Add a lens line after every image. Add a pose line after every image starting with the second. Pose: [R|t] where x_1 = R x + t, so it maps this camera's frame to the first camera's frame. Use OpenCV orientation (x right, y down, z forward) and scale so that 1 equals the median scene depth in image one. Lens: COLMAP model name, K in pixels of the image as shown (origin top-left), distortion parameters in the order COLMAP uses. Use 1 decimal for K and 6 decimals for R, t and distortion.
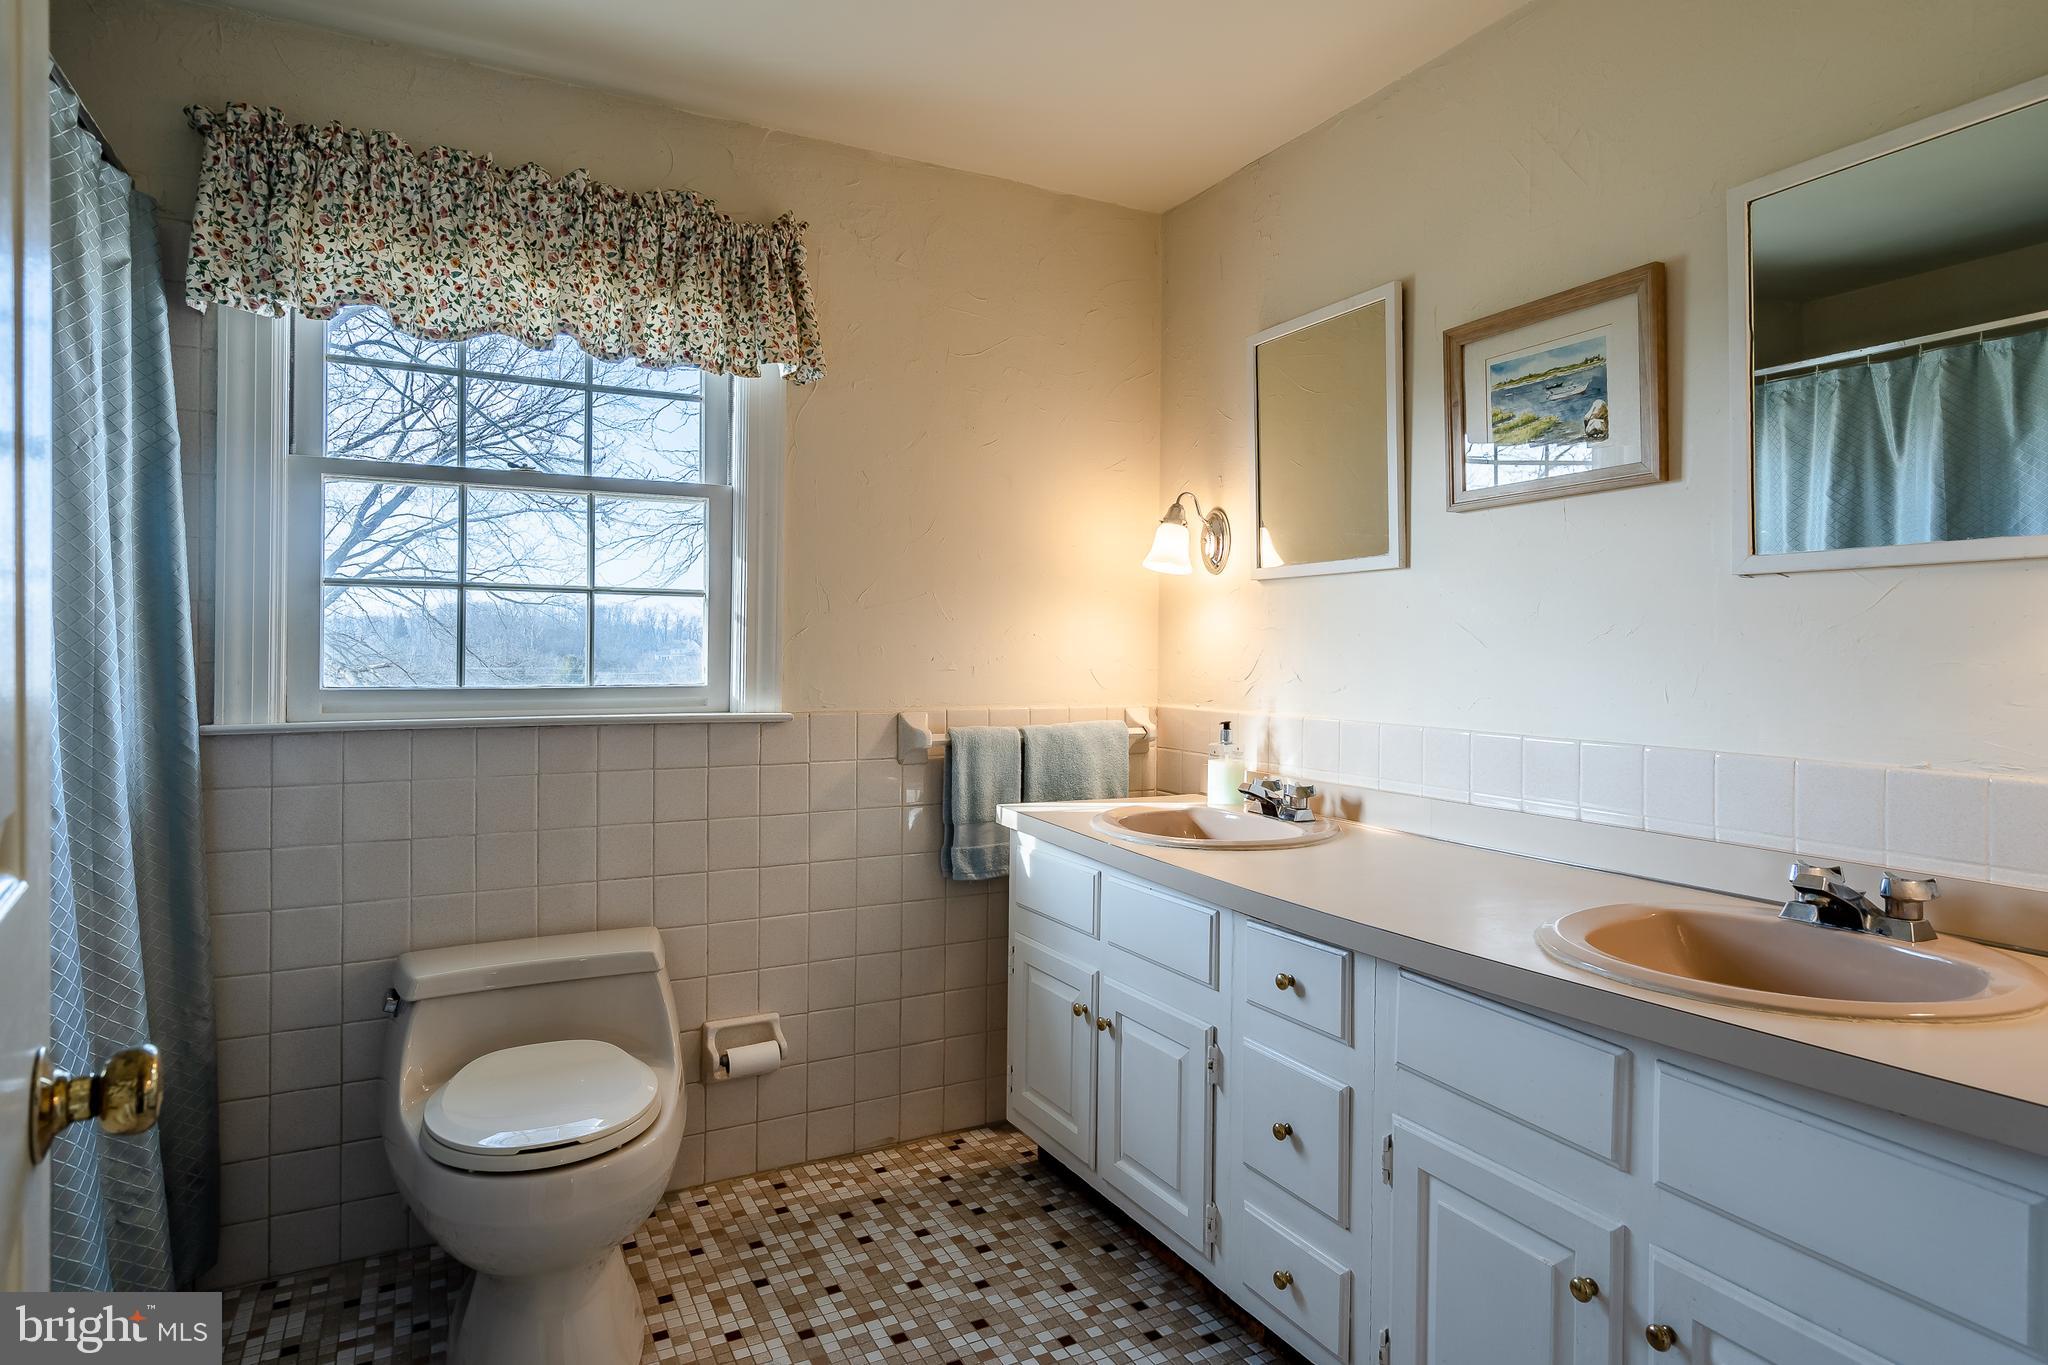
lens RADIAL K [[1153.2, 0, 1011.1], [0, 1153.2, 682.8], [0, 0, 1]] dist [0.008543, -0.001030]
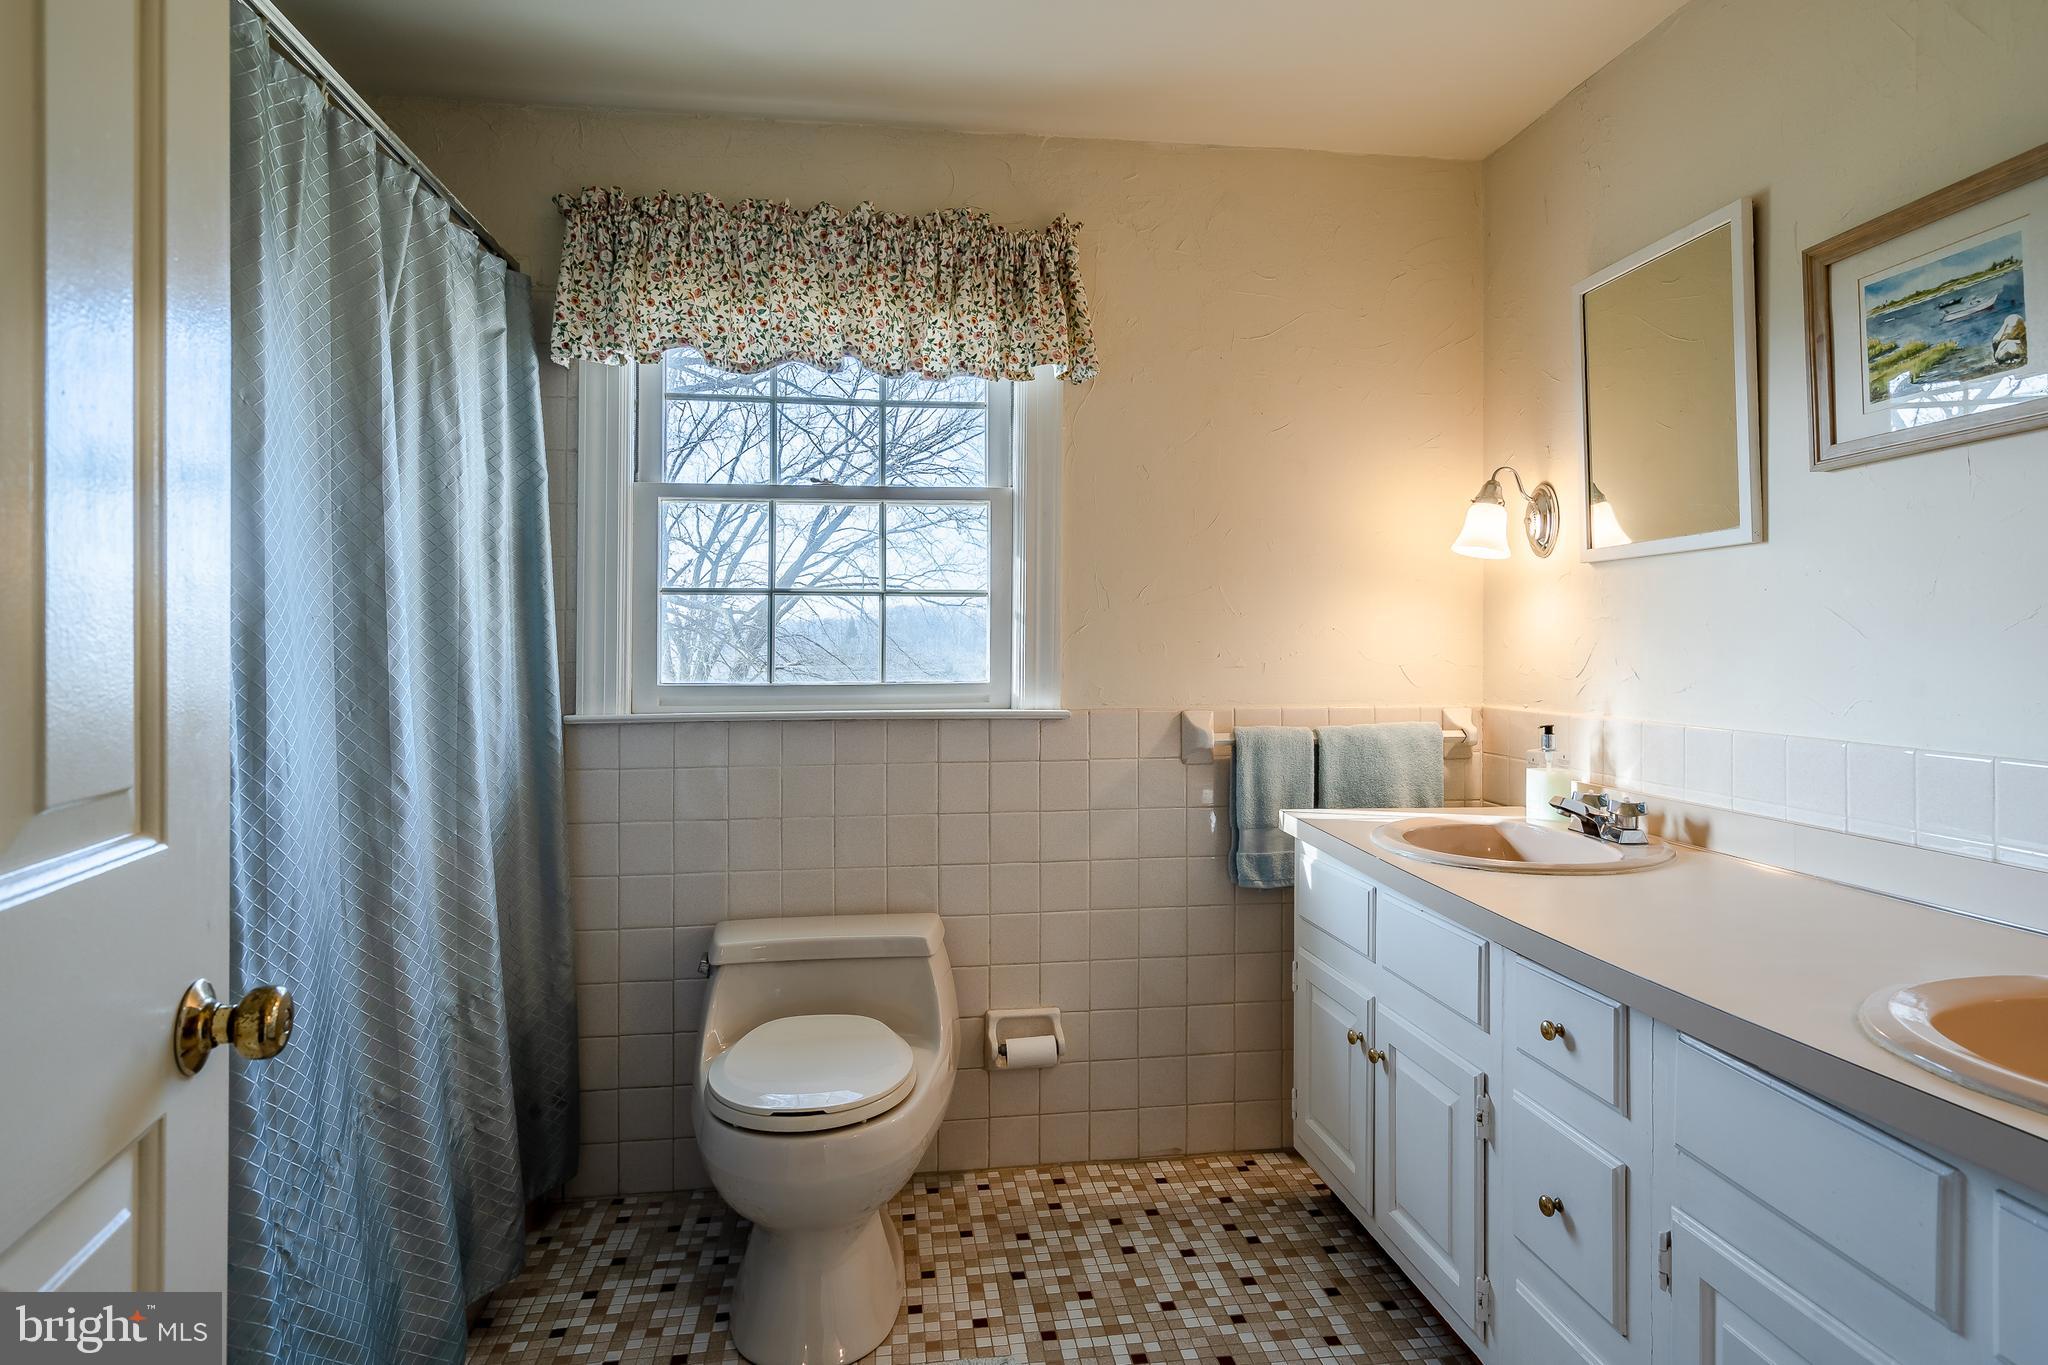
lens RADIAL K [[1153.2, 0, 1021.5], [0, 1153.2, 664.2], [0, 0, 1]] dist [0.008543, -0.001030]
pose [[0.940698, -0.002732, -0.339234, 0.129292], [-0.001542, 0.999923, -0.012329, -0.001572], [0.339242, 0.012121, 0.940621, 0.046077]]
